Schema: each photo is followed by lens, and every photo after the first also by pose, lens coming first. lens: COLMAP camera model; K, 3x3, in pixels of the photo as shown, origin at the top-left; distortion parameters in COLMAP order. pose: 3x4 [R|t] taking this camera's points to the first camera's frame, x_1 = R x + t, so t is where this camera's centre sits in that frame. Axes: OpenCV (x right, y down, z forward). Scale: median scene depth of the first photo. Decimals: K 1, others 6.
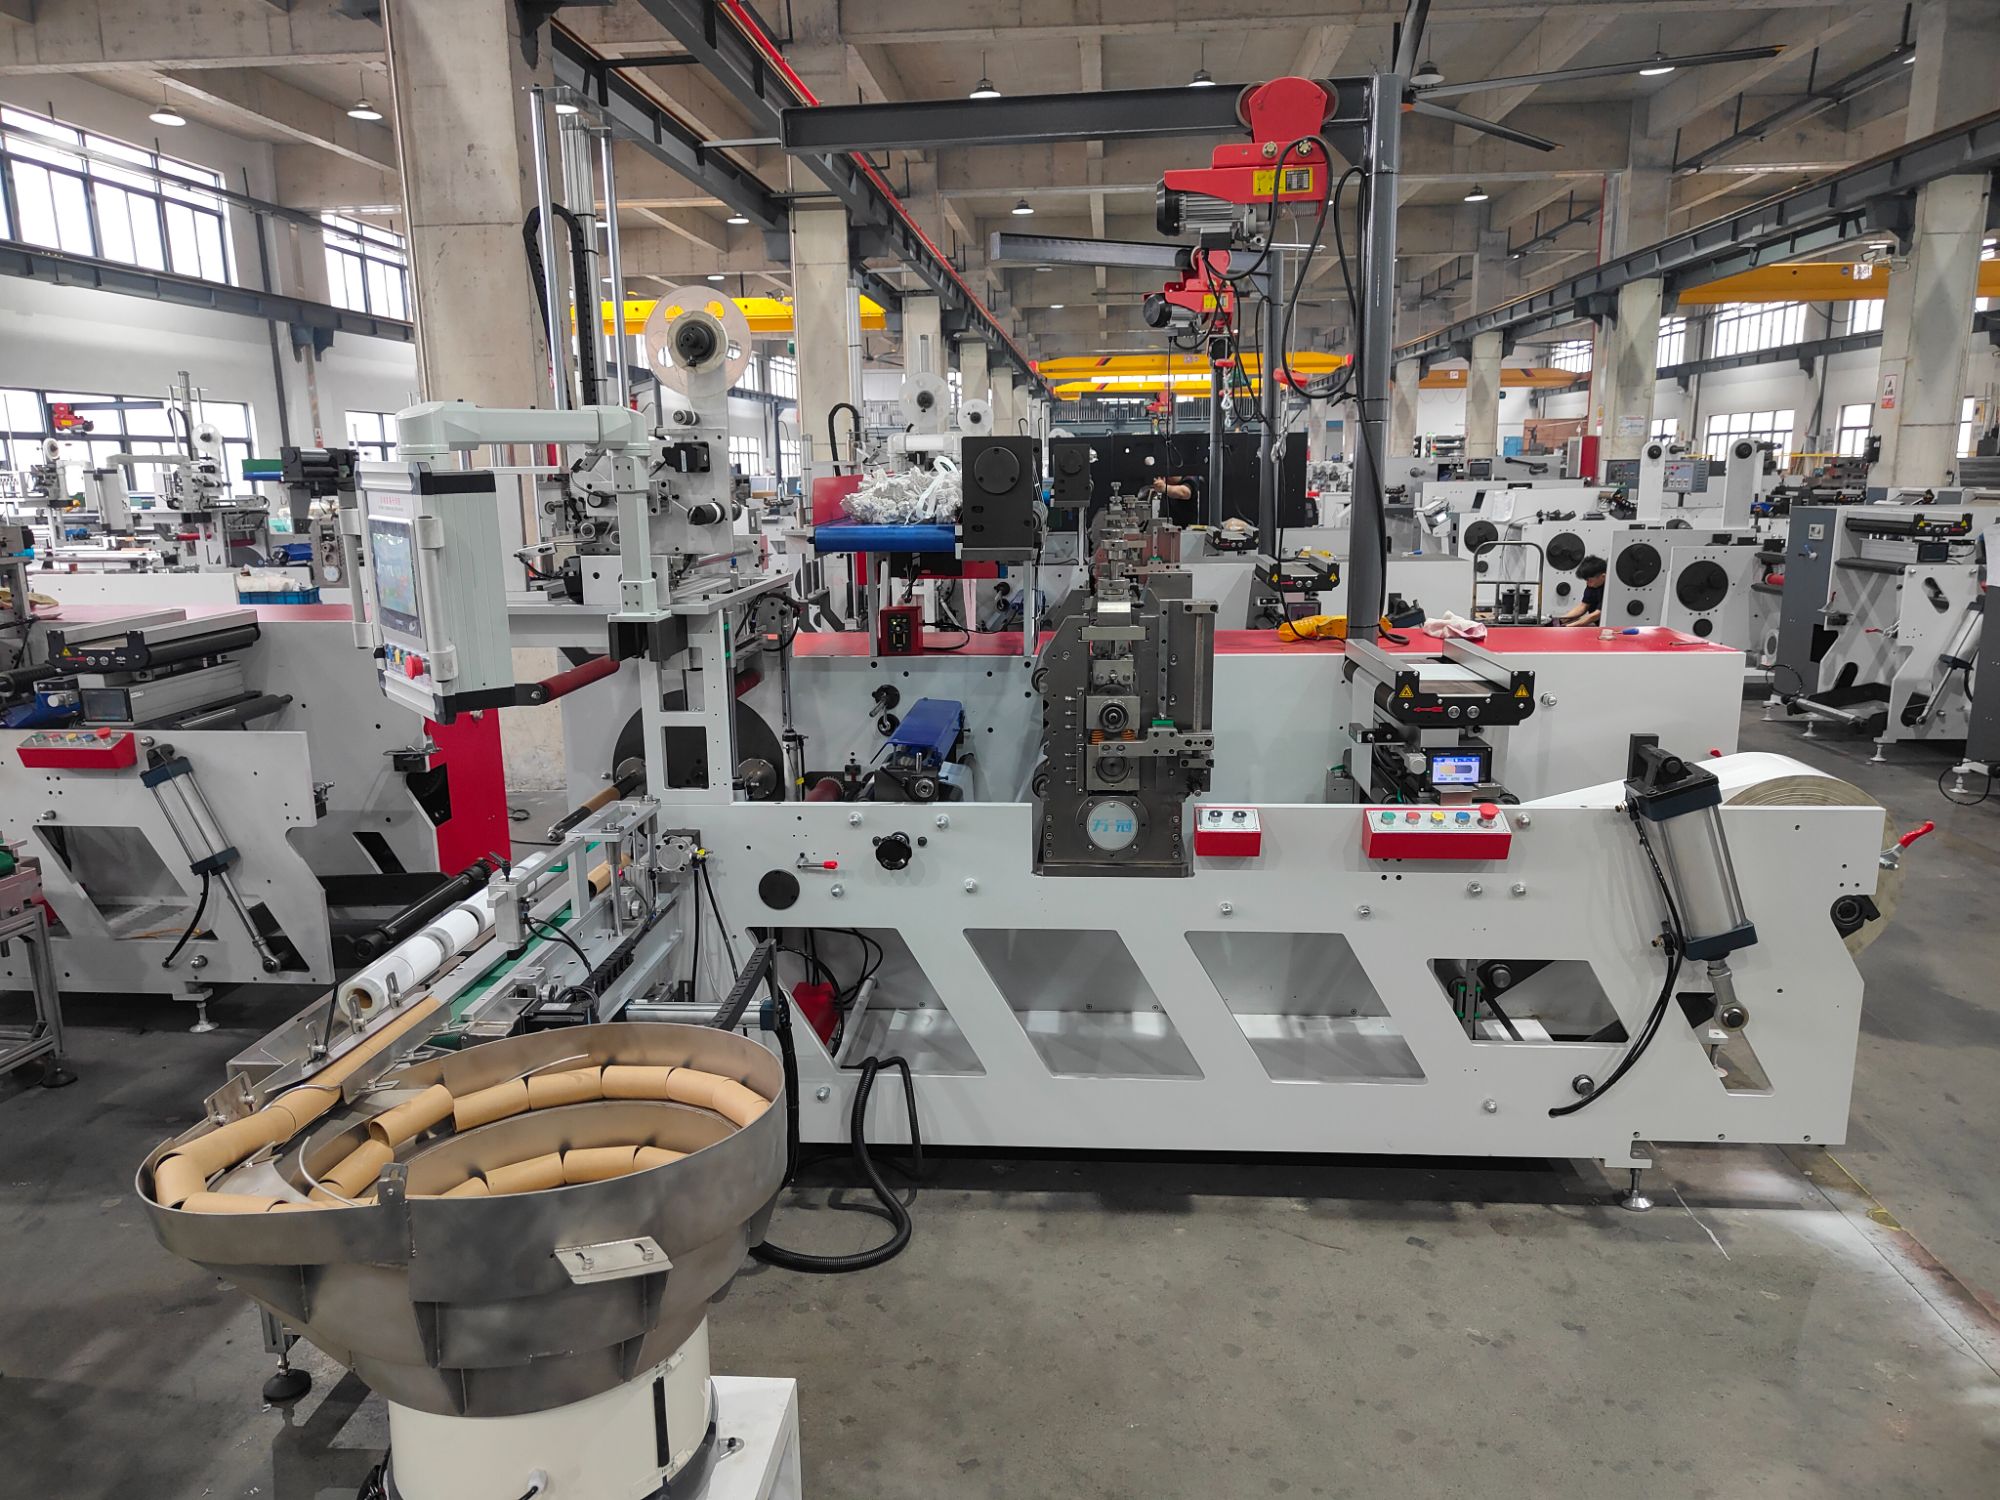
lens RADIAL K [[1383.6, 0, 1000.5], [0, 1383.6, 747.7], [0, 0, 1]] dist [0.007964, -0.004782]
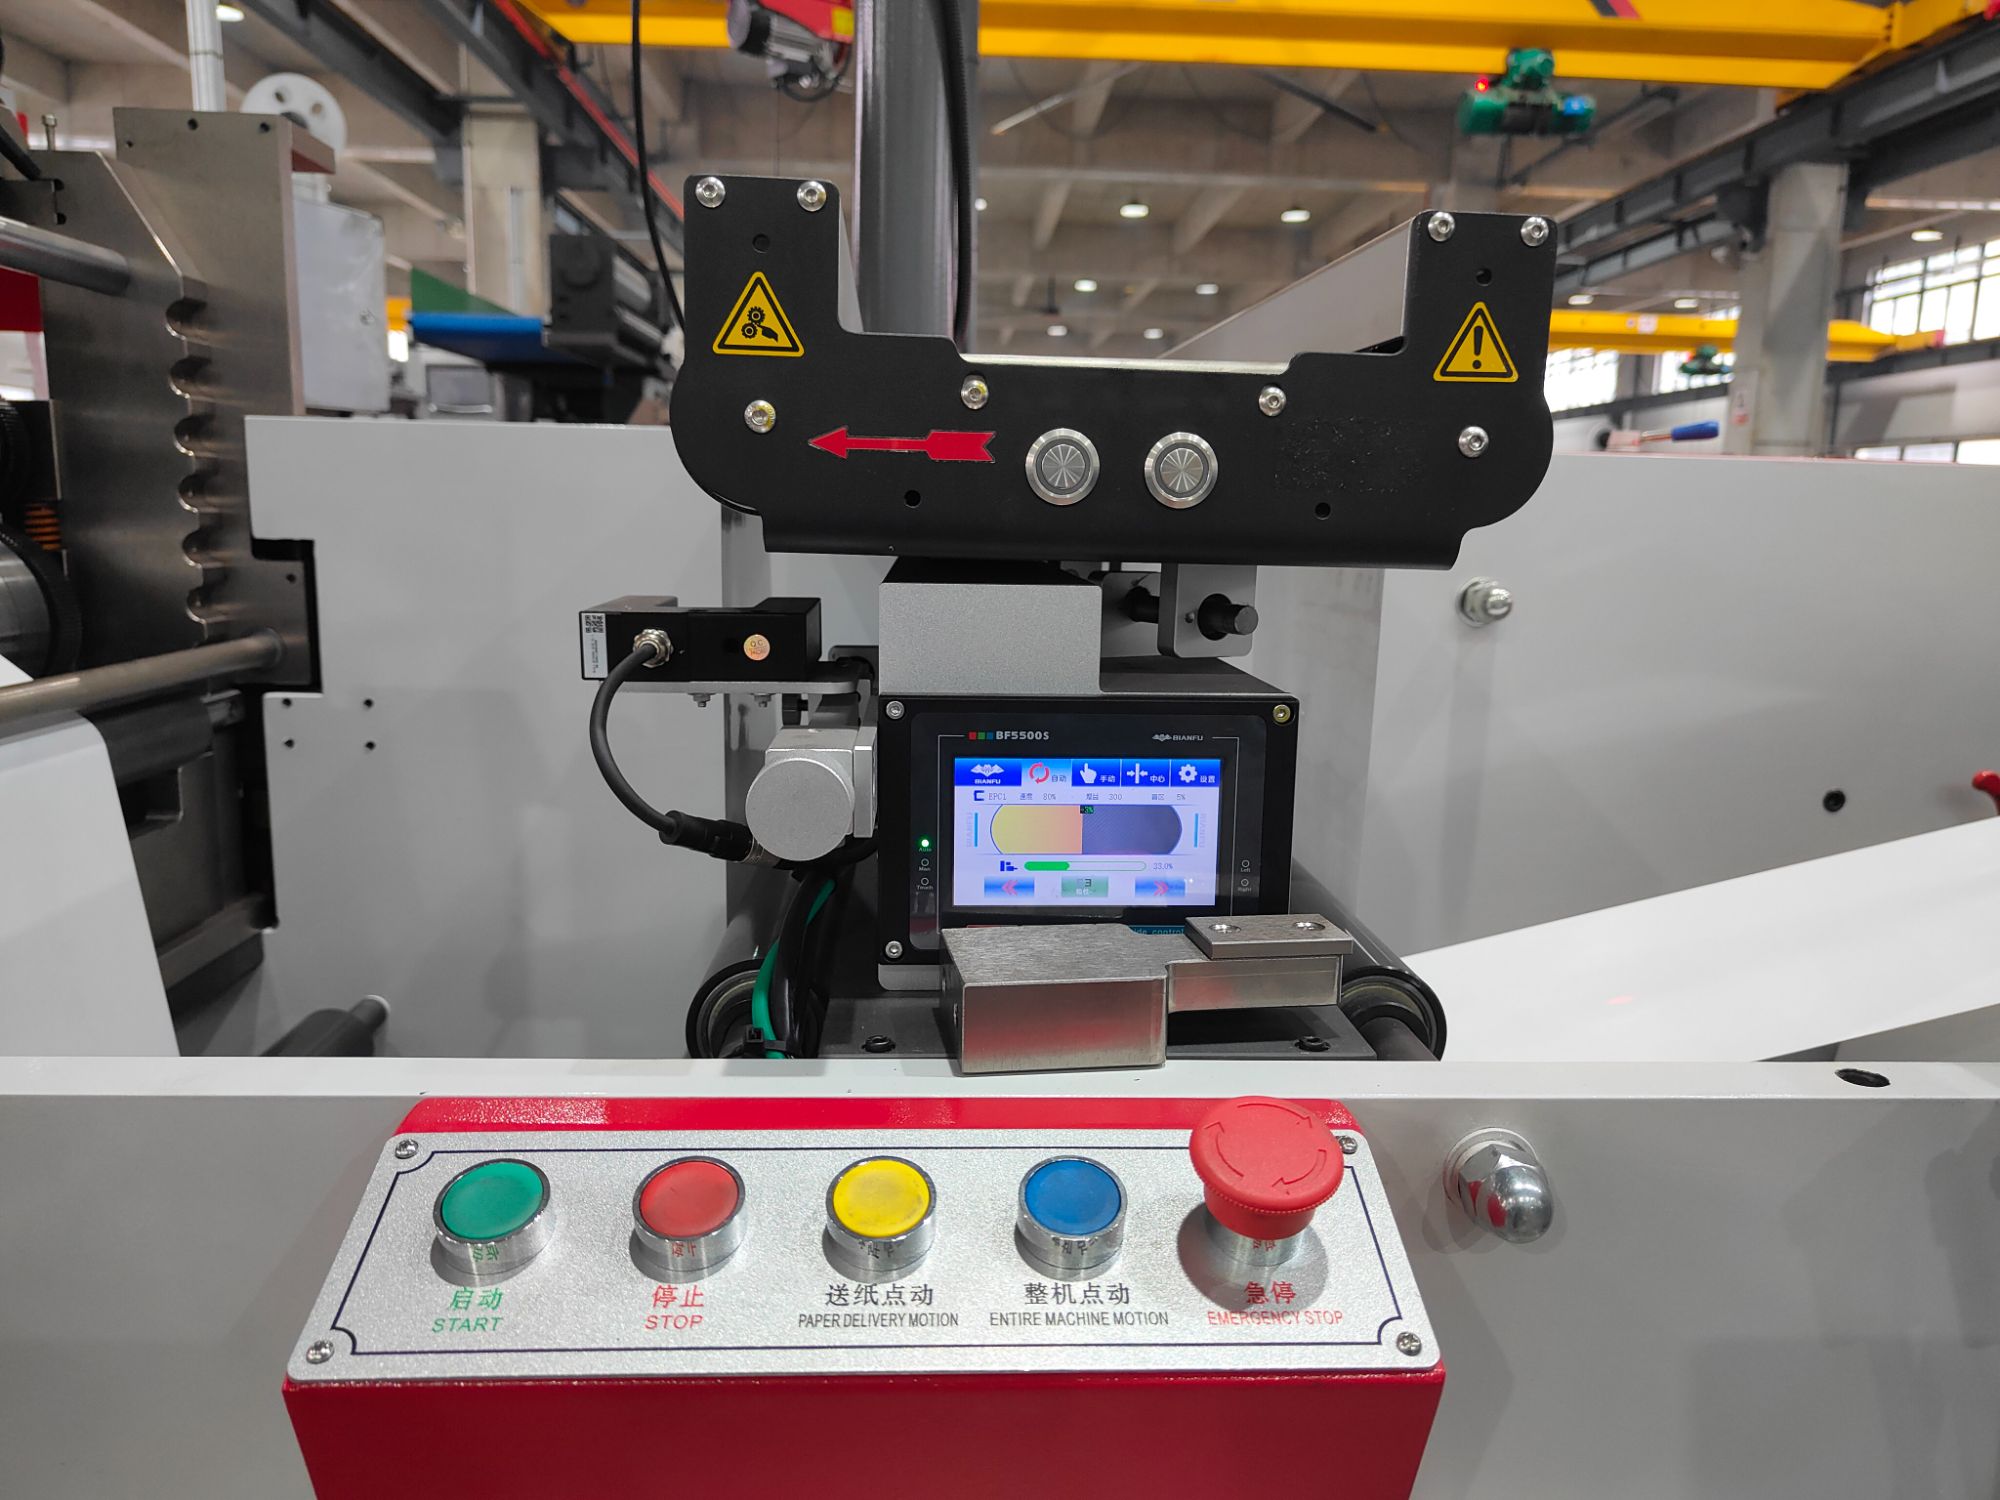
lens RADIAL K [[1383.6, 0, 1009.9], [0, 1383.6, 752.3], [0, 0, 1]] dist [0.007964, -0.004782]
pose [[0.991662, 0.015924, 0.127878, 0.298182], [-0.011285, 0.999255, -0.036914, 0.012459], [-0.128371, 0.035163, 0.991103, 0.835493]]
